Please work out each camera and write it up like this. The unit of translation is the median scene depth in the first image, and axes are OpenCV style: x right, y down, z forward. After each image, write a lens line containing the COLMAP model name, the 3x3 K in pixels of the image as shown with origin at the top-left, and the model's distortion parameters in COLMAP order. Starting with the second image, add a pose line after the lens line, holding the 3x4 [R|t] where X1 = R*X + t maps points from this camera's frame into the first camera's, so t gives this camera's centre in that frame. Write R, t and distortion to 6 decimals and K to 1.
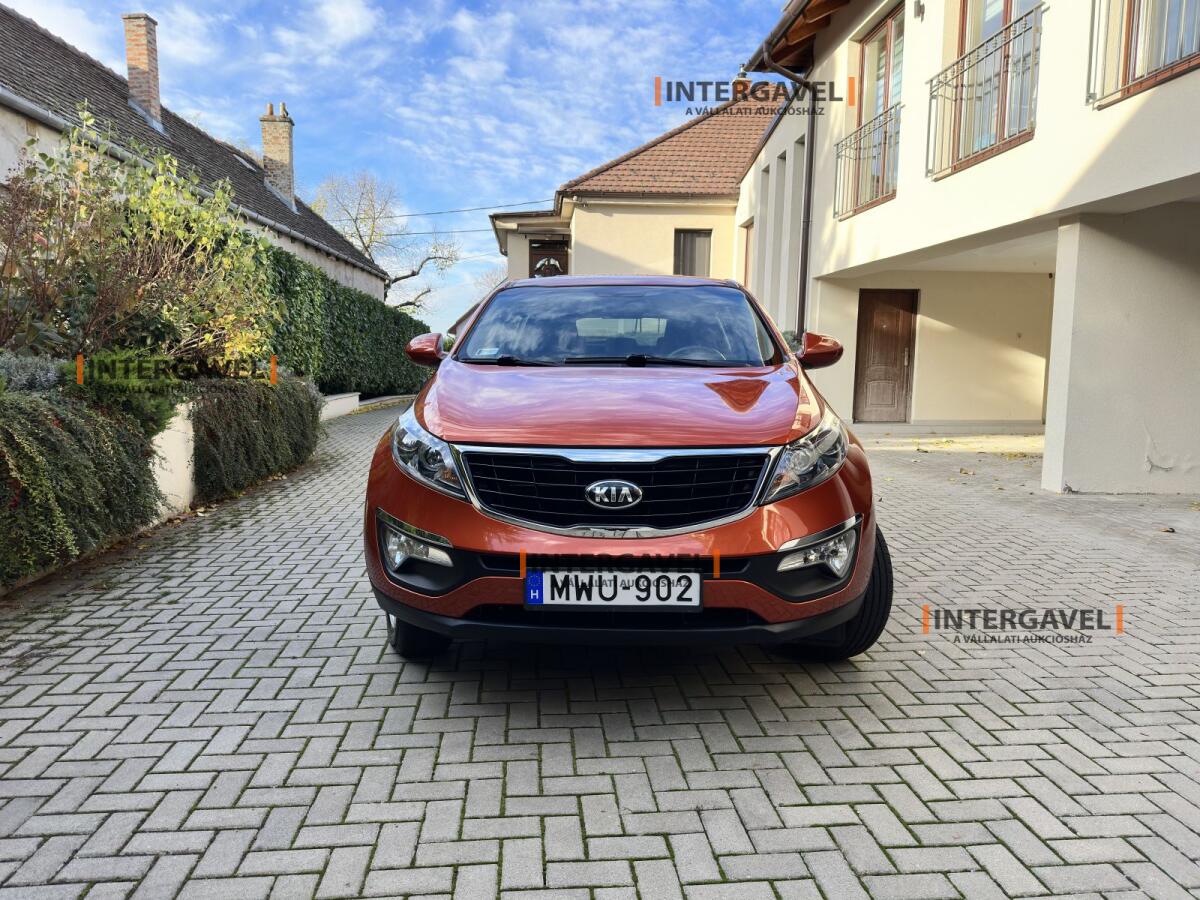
lens RADIAL K [[831.8, 0, 598.7], [0, 831.8, 439.8], [0, 0, 1]] dist [0.083462, -0.123787]
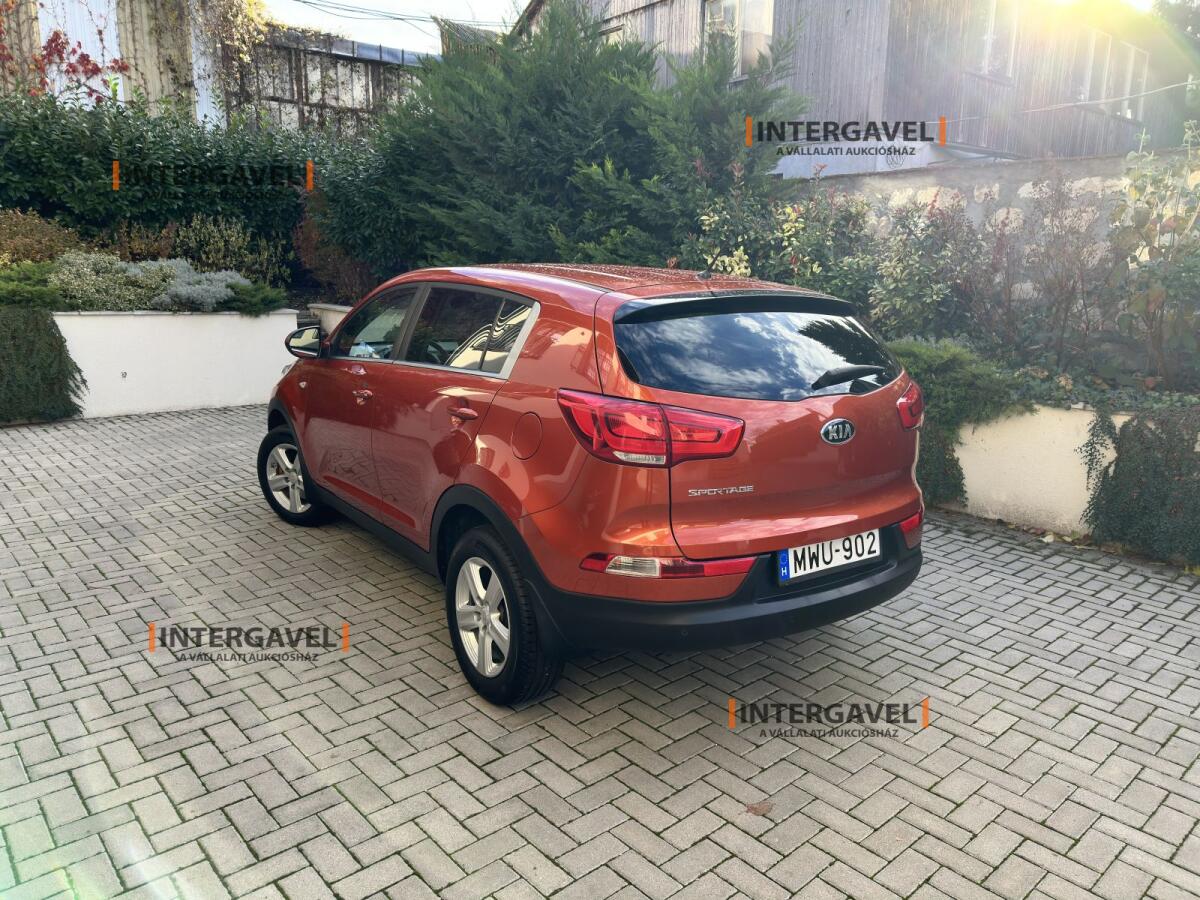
lens RADIAL K [[843.6, 0, 591.6], [0, 843.6, 448.7], [0, 0, 1]] dist [0.022359, -0.025150]
pose [[-0.803080, 0.099437, -0.587516, 0.351764], [-0.085760, 0.956425, 0.279100, -0.176493], [0.589668, 0.274524, -0.759558, 1.173162]]
